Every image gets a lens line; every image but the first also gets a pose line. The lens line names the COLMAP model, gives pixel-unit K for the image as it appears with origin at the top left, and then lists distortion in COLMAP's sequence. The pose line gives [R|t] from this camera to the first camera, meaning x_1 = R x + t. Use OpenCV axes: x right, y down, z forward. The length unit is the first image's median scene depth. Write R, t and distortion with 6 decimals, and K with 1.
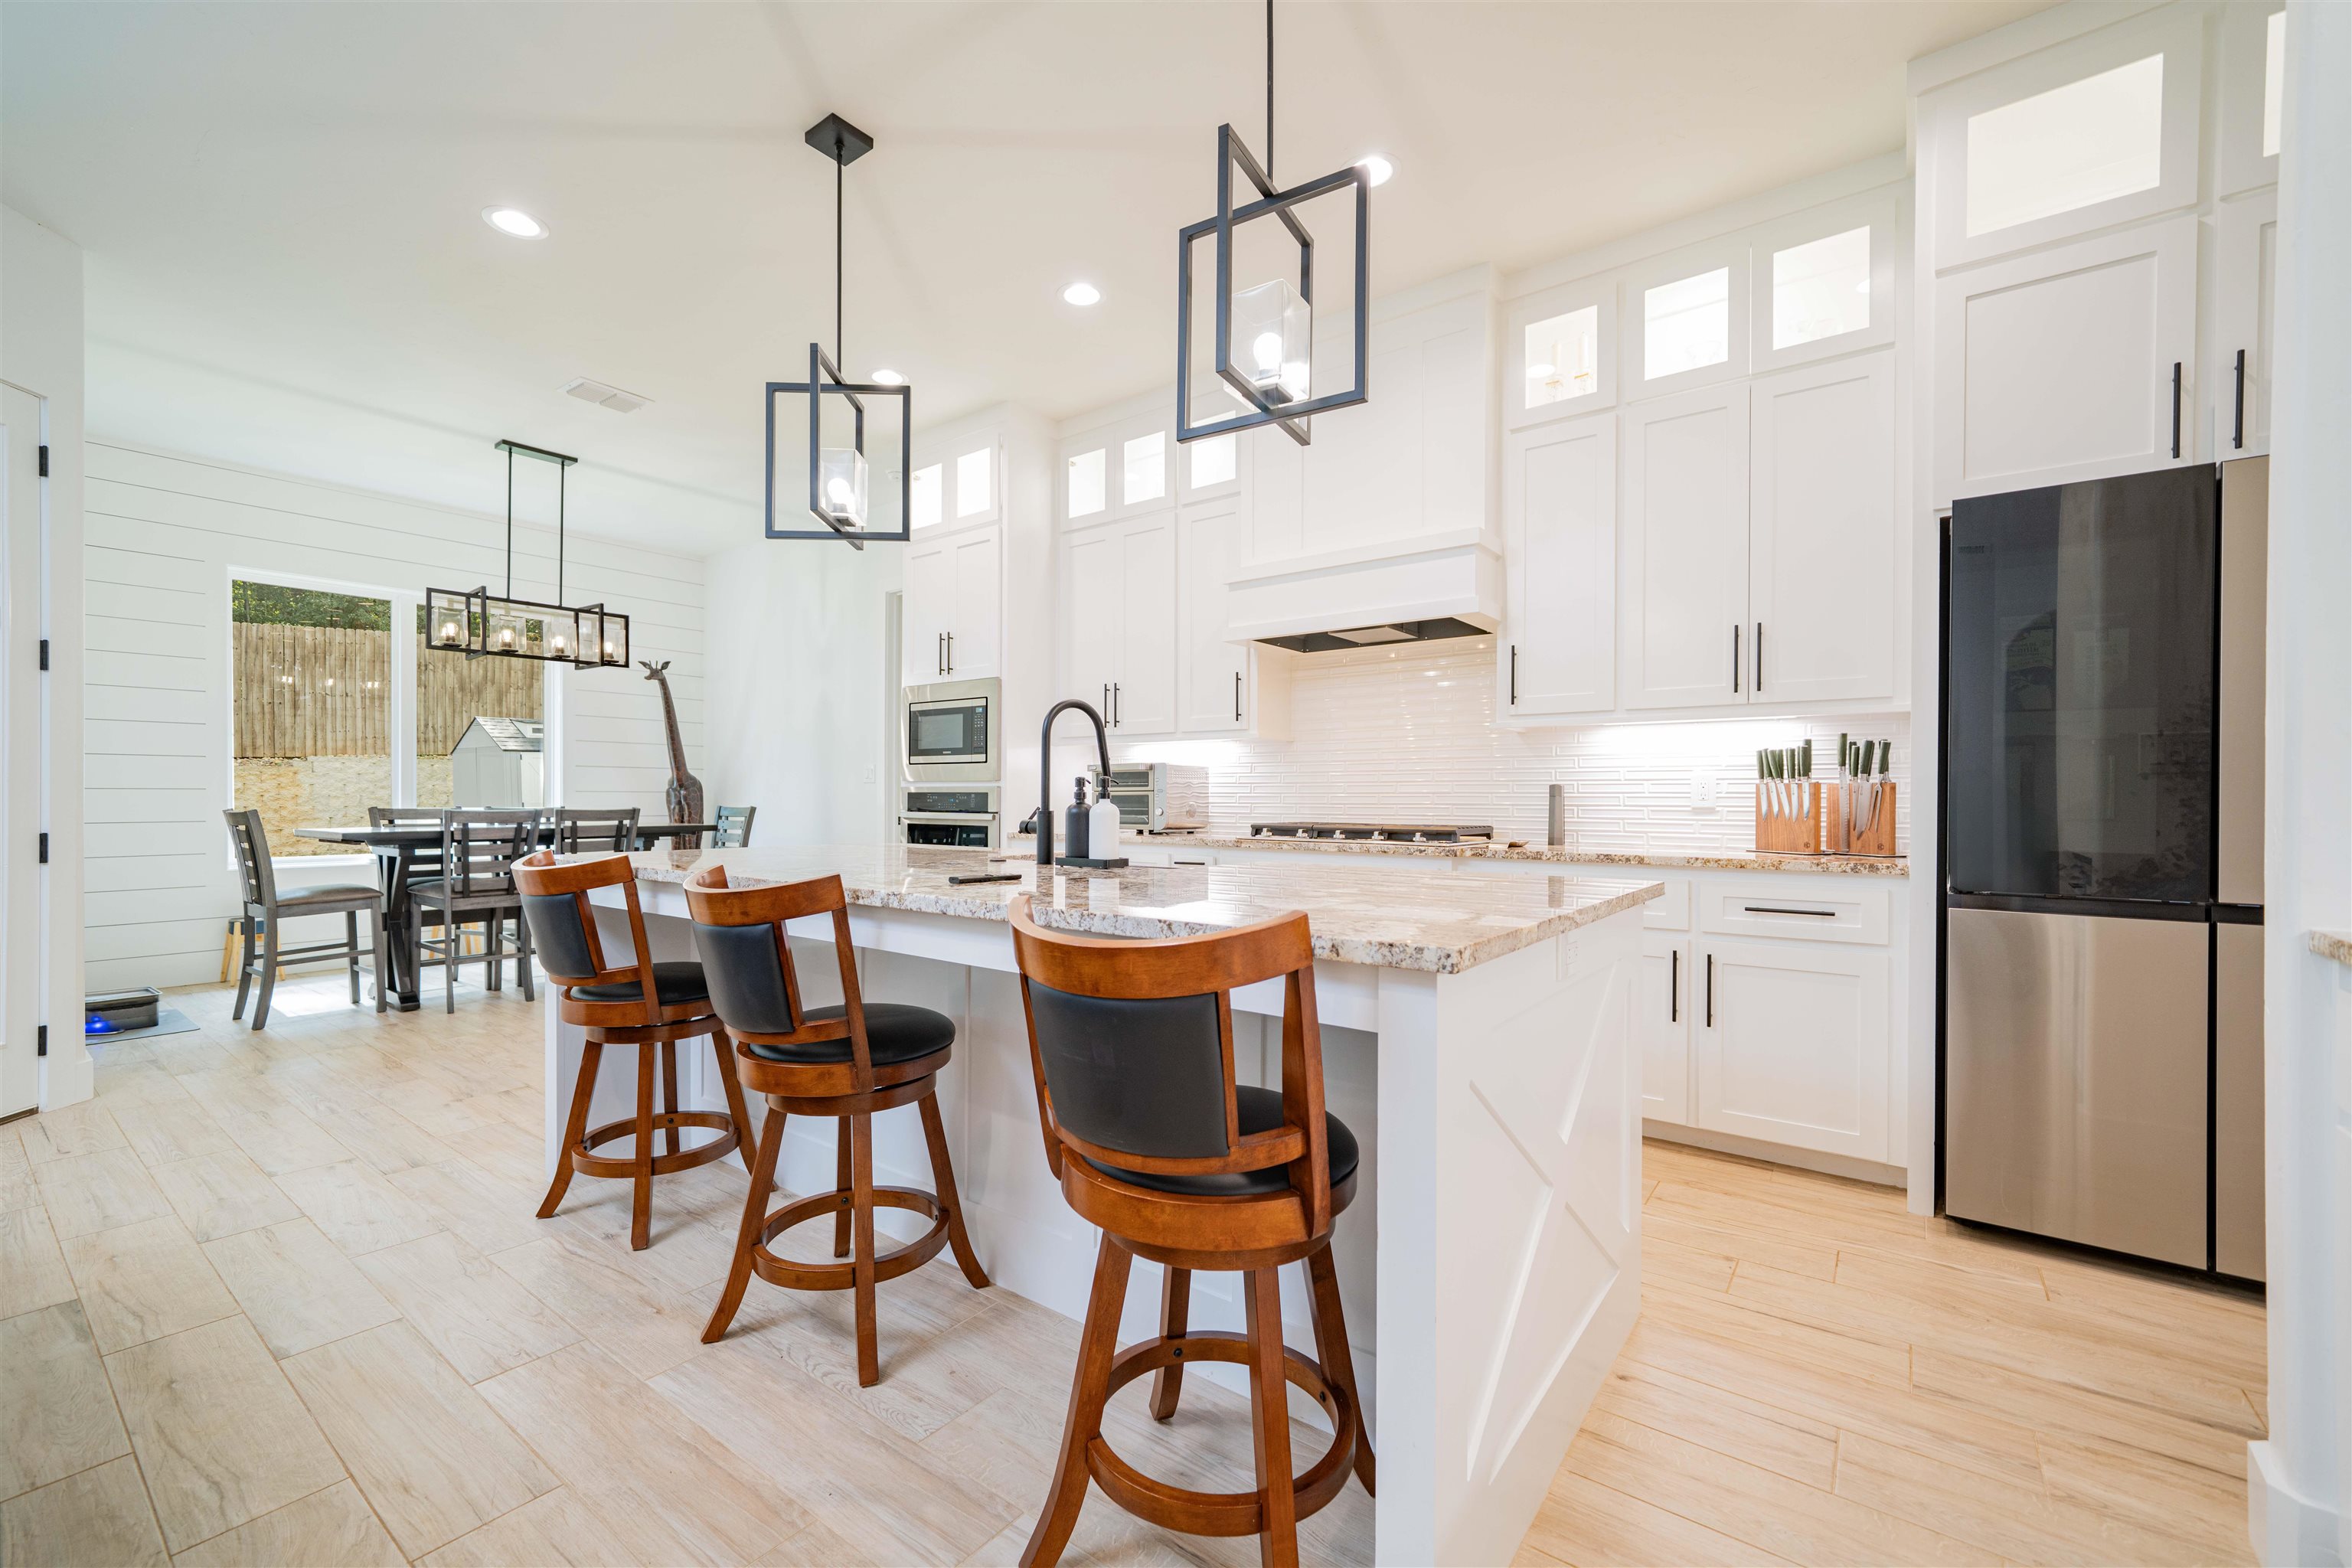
lens RADIAL K [[961.1, 0, 1157.3], [0, 961.1, 801.4], [0, 0, 1]] dist [-0.001428, -0.000059]
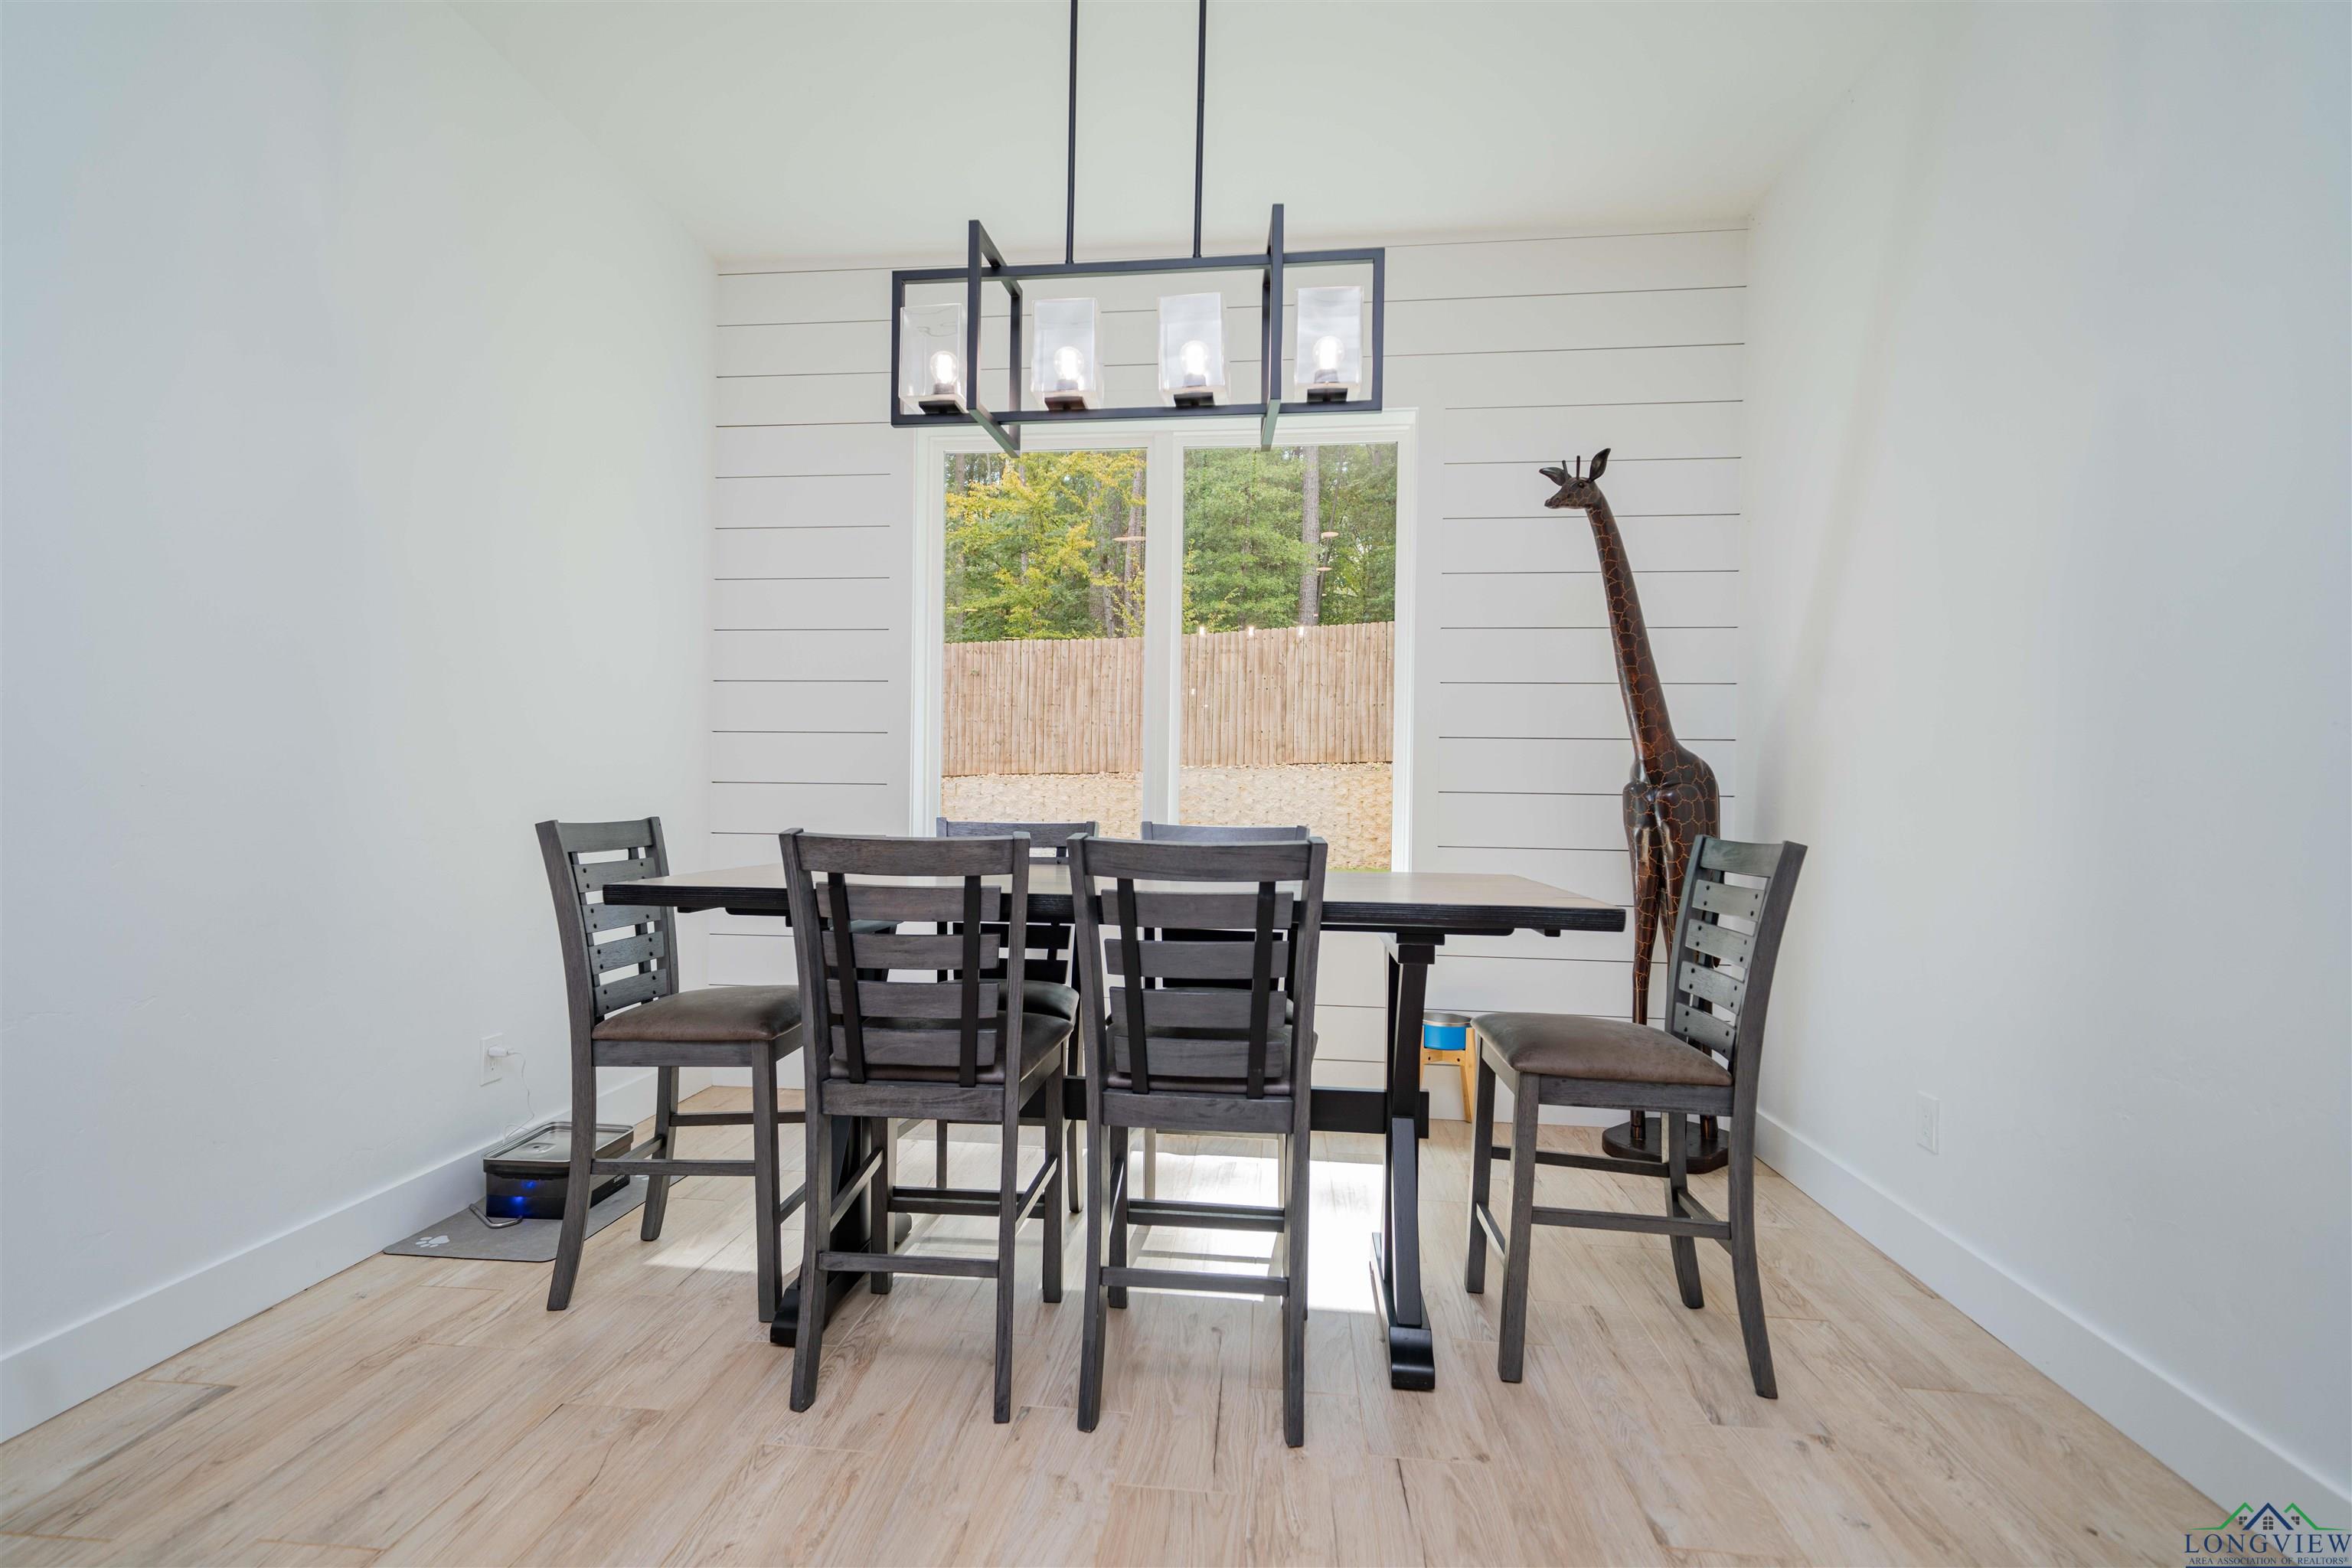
lens RADIAL K [[1117.3, 0, 1162.6], [0, 1117.3, 811.2], [0, 0, 1]] dist [0.001299, 0.000018]
pose [[0.522152, 0.013928, -0.852739, -0.262689], [-0.015797, 0.999853, 0.006658, -0.003148], [0.852706, 0.009994, 0.522296, 0.738941]]
